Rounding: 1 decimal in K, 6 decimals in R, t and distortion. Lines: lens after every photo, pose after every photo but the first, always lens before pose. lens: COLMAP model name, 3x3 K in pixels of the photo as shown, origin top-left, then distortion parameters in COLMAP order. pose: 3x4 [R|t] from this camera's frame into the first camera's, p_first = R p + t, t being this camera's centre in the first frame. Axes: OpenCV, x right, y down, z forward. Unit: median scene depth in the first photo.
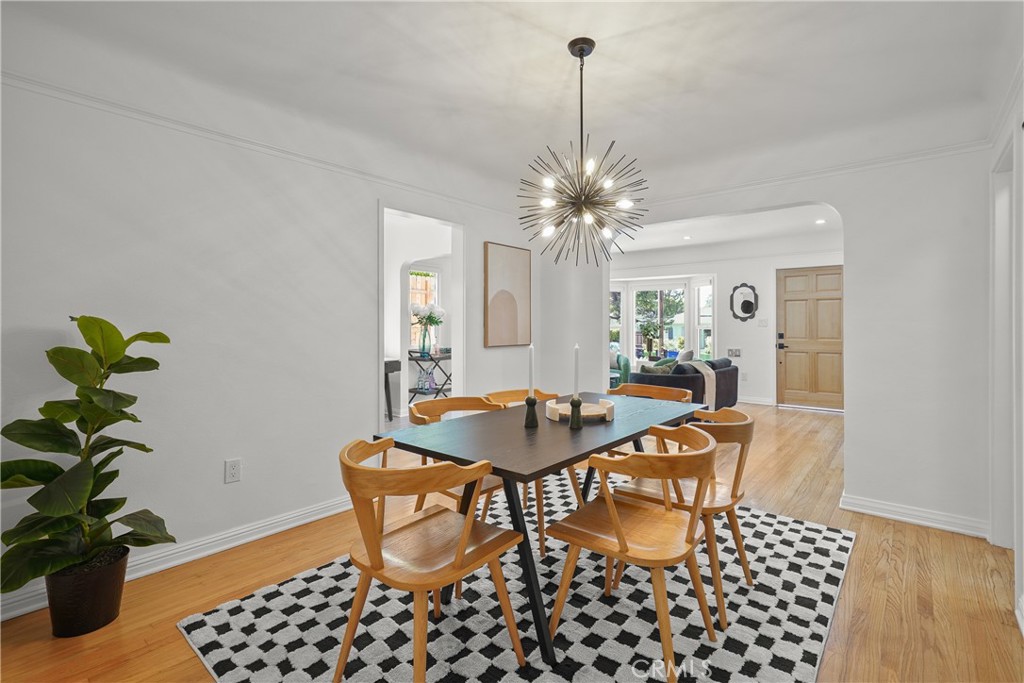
lens RADIAL K [[471.7, 0, 517.0], [0, 471.7, 332.2], [0, 0, 1]] dist [-0.002318, -0.001714]
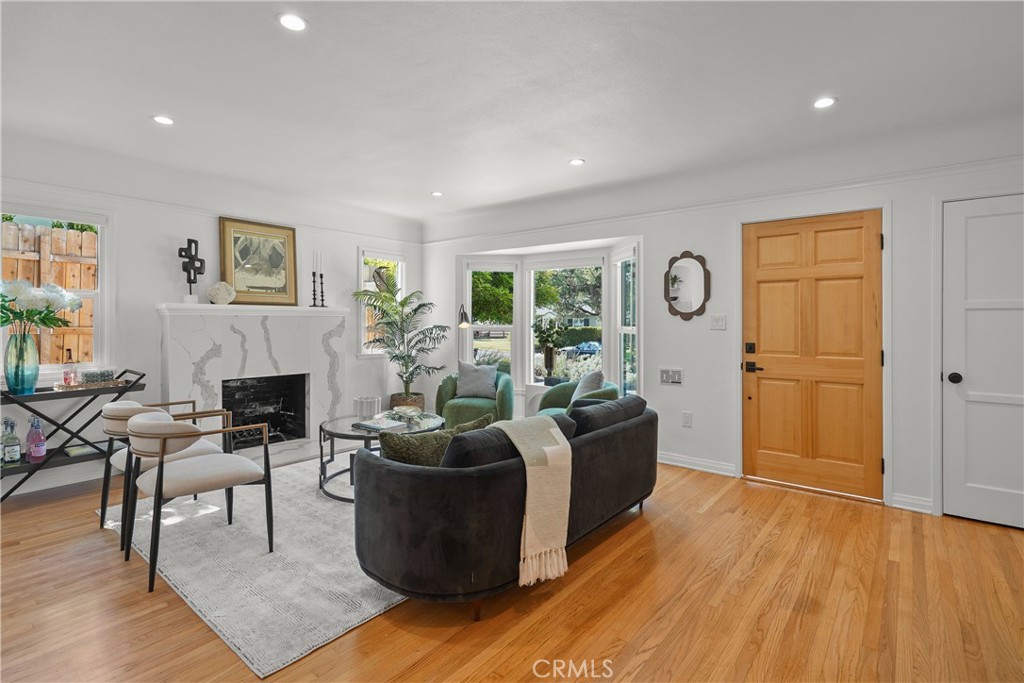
lens RADIAL K [[494.9, 0, 529.9], [0, 494.9, 326.6], [0, 0, 1]] dist [0.000138, 0.000324]
pose [[0.999012, 0.002742, 0.044360, 0.285799], [-0.002534, 0.999986, -0.004742, -0.013006], [-0.044372, 0.004625, 0.999004, 0.450816]]
